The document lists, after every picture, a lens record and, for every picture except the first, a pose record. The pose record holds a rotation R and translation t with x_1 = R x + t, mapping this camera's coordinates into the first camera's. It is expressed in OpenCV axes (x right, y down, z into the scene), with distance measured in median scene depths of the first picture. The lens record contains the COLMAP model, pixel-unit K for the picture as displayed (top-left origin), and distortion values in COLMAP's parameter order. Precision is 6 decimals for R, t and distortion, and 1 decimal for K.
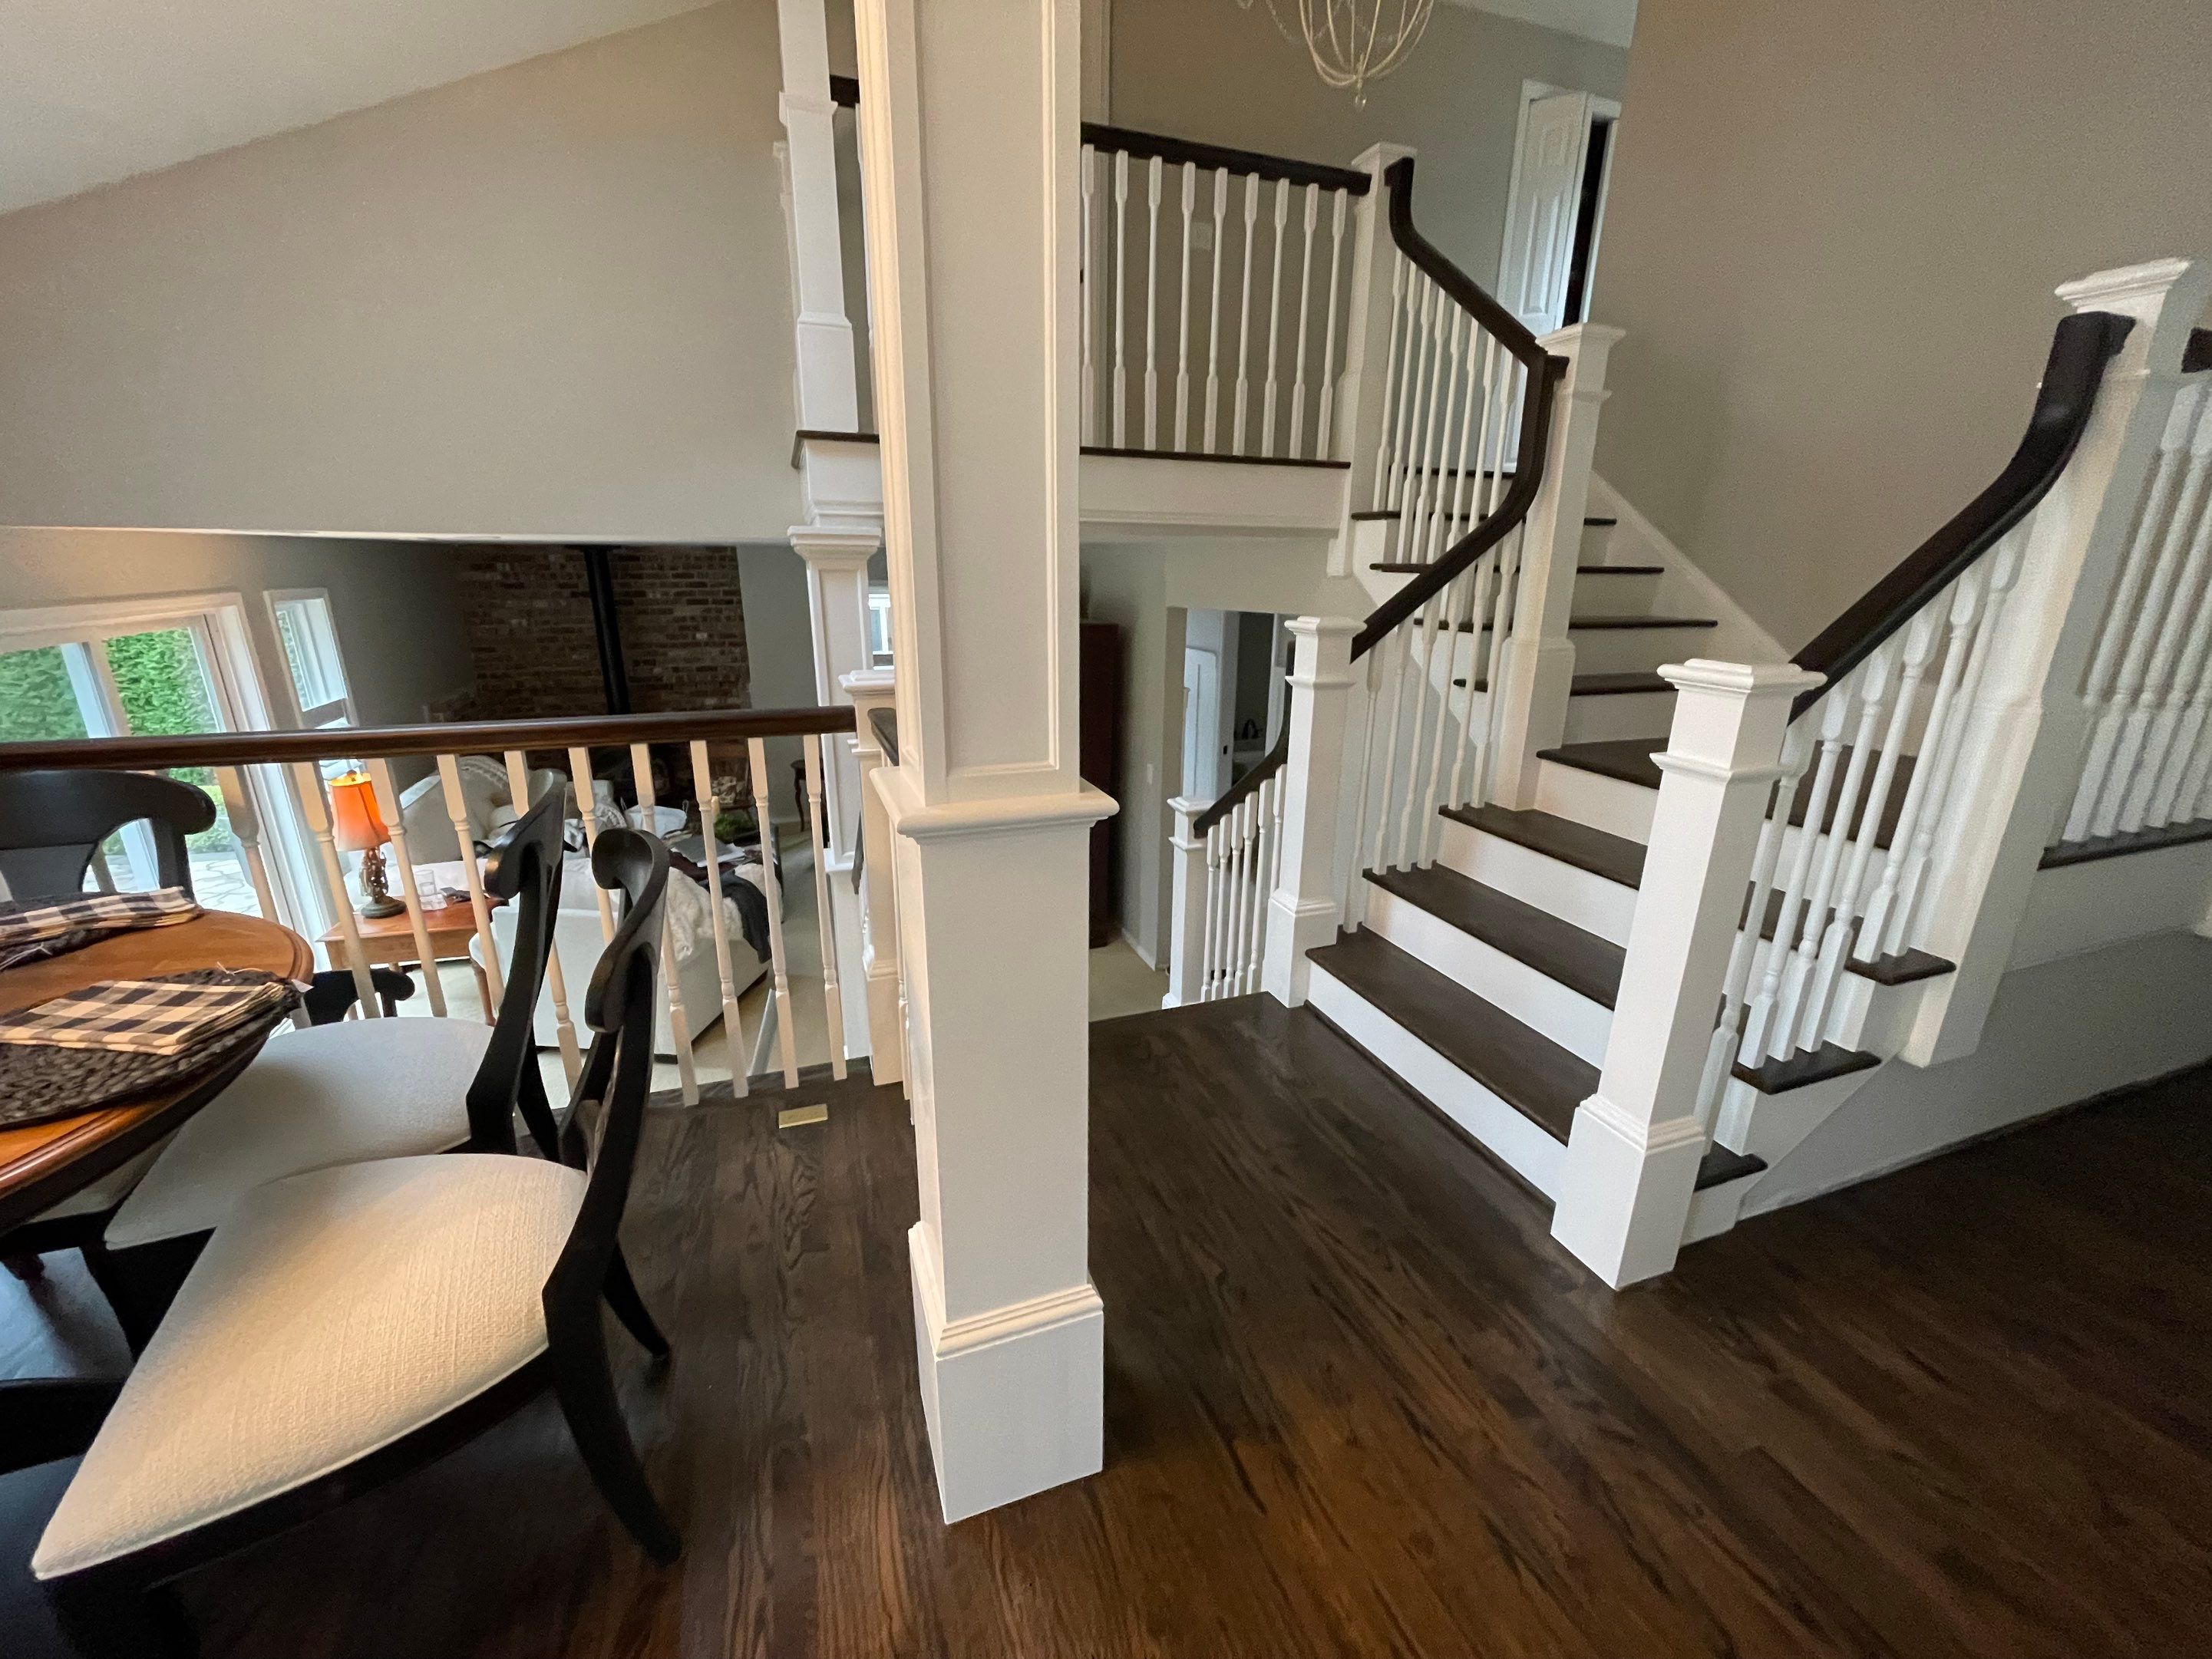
lens RADIAL K [[891.2, 0, 1103.1], [0, 891.2, 832.1], [0, 0, 1]] dist [-0.005580, 0.001452]
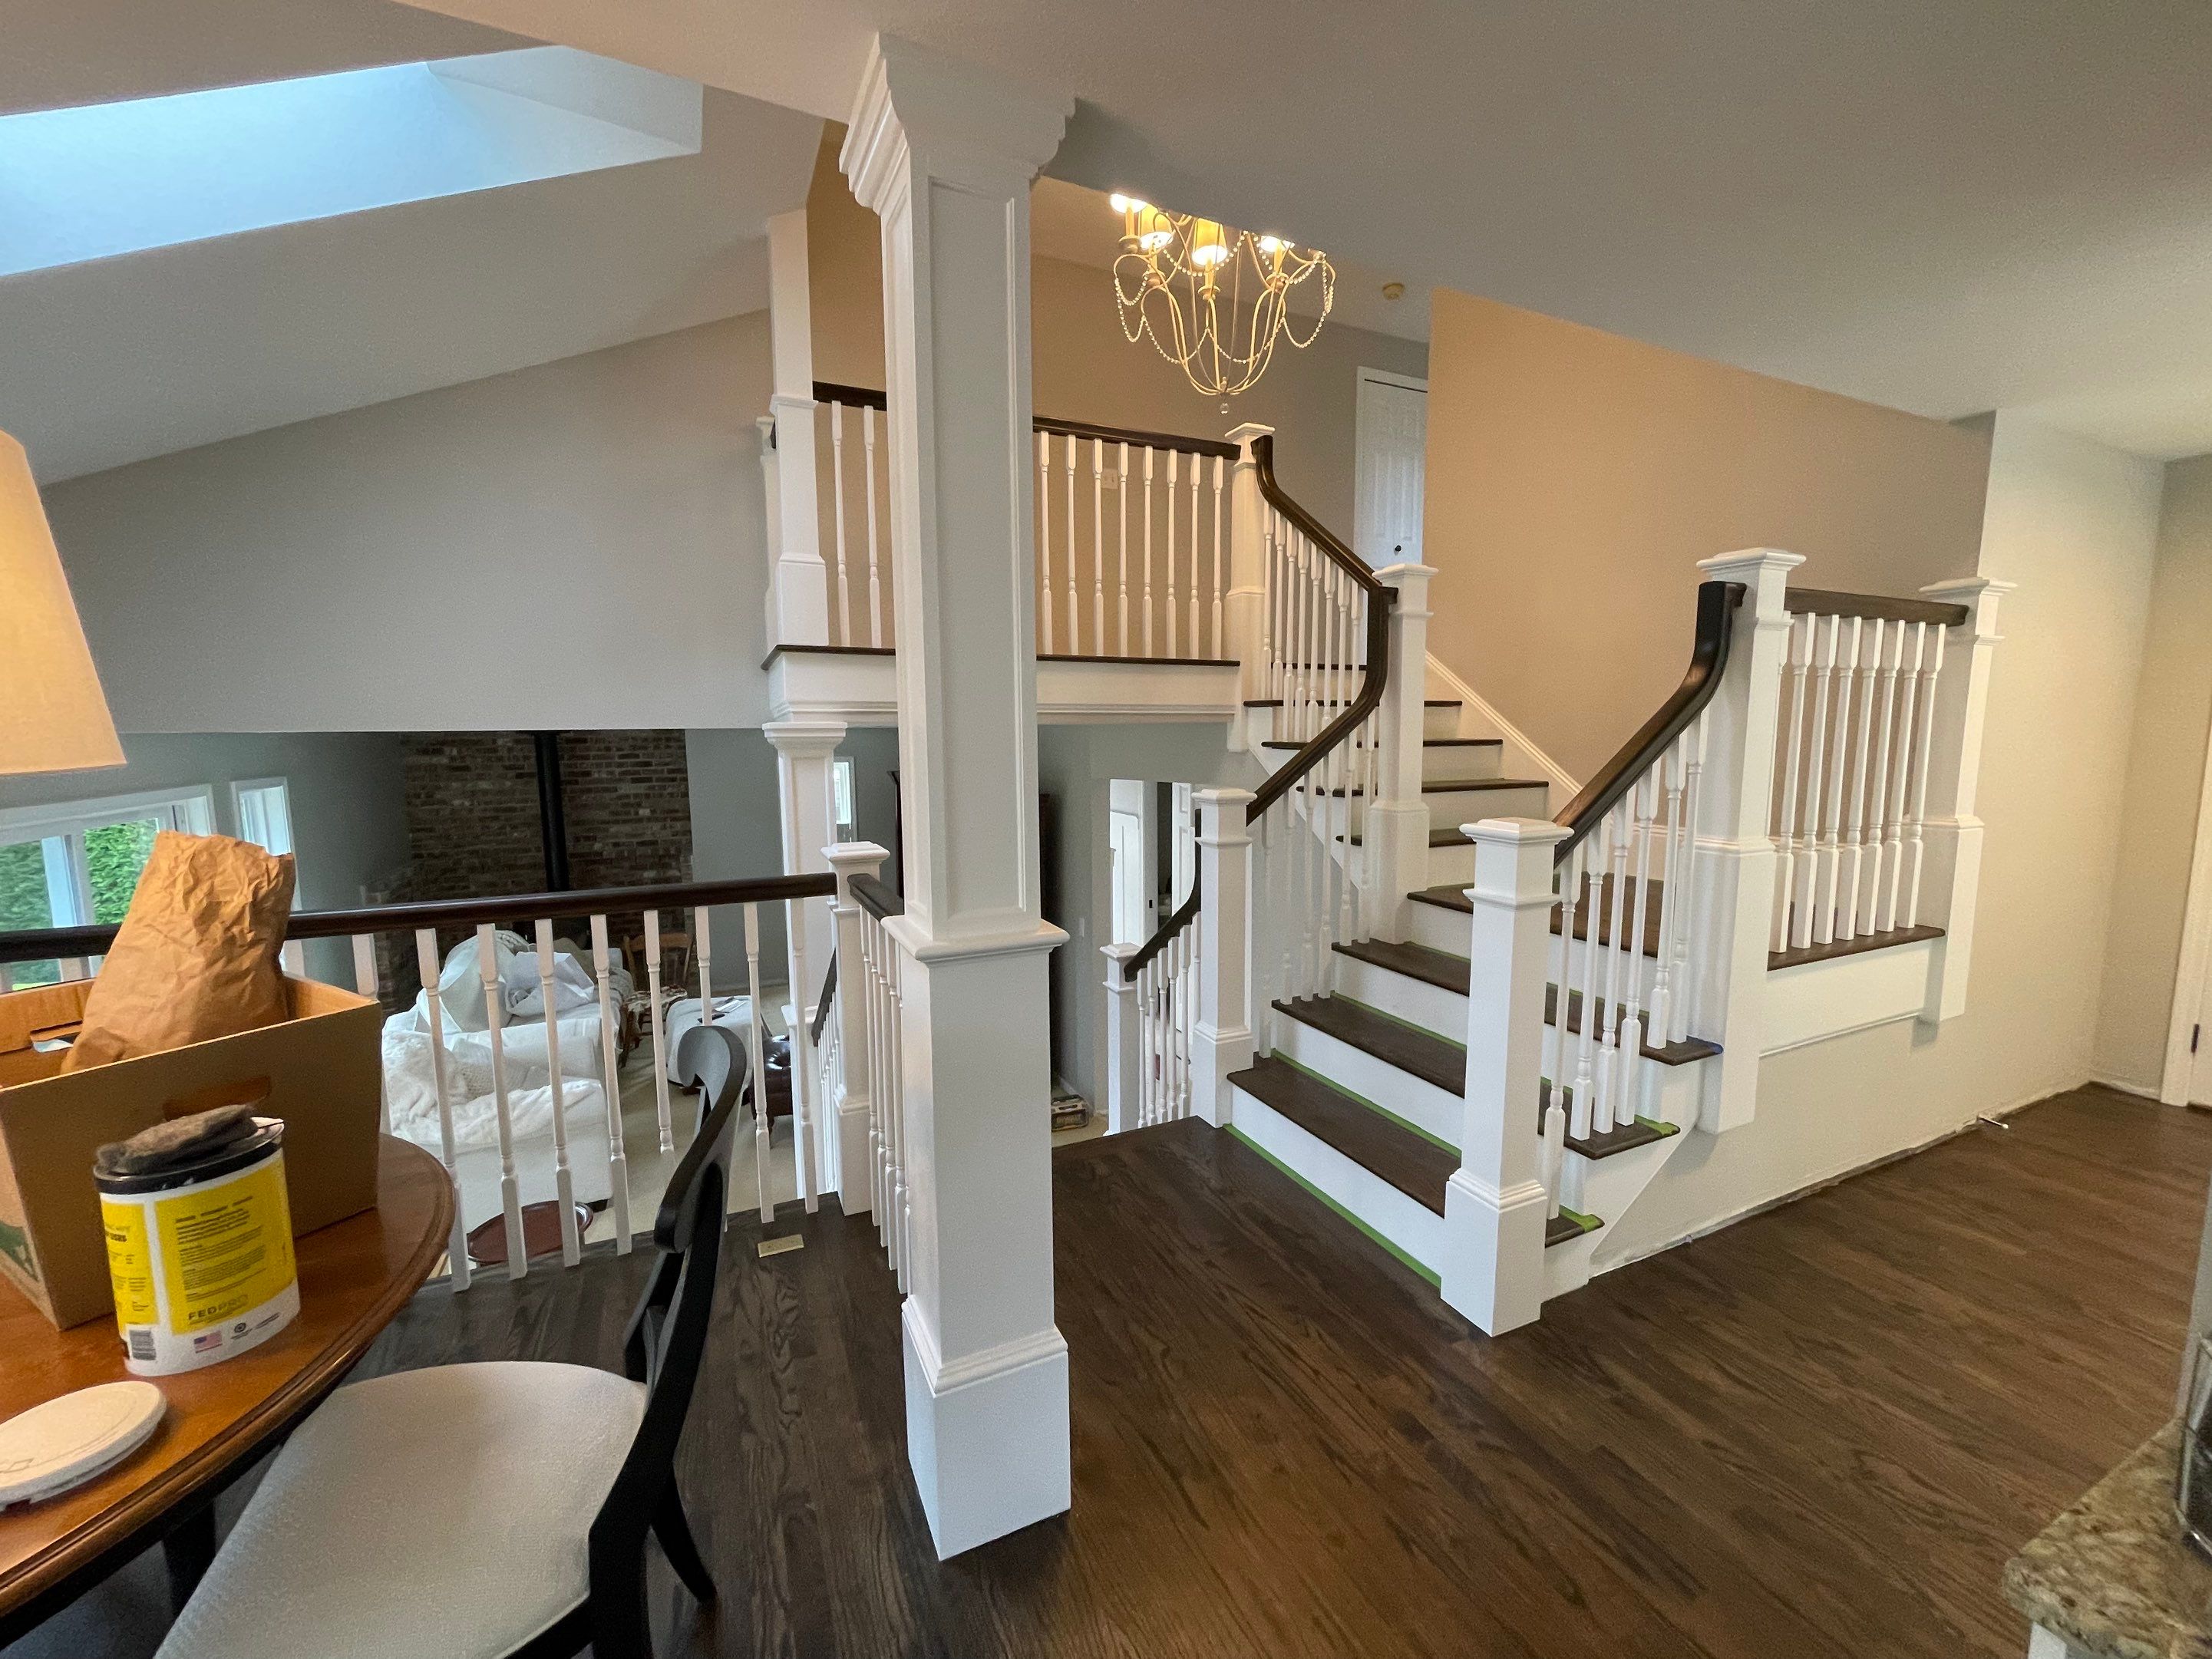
lens RADIAL K [[891.2, 0, 1111.3], [0, 891.2, 832.2], [0, 0, 1]] dist [-0.005580, 0.001452]
pose [[0.995432, -0.026024, 0.091863, -0.023279], [0.041974, 0.983454, -0.176230, 0.033909], [-0.085757, 0.179281, 0.980053, -0.232085]]
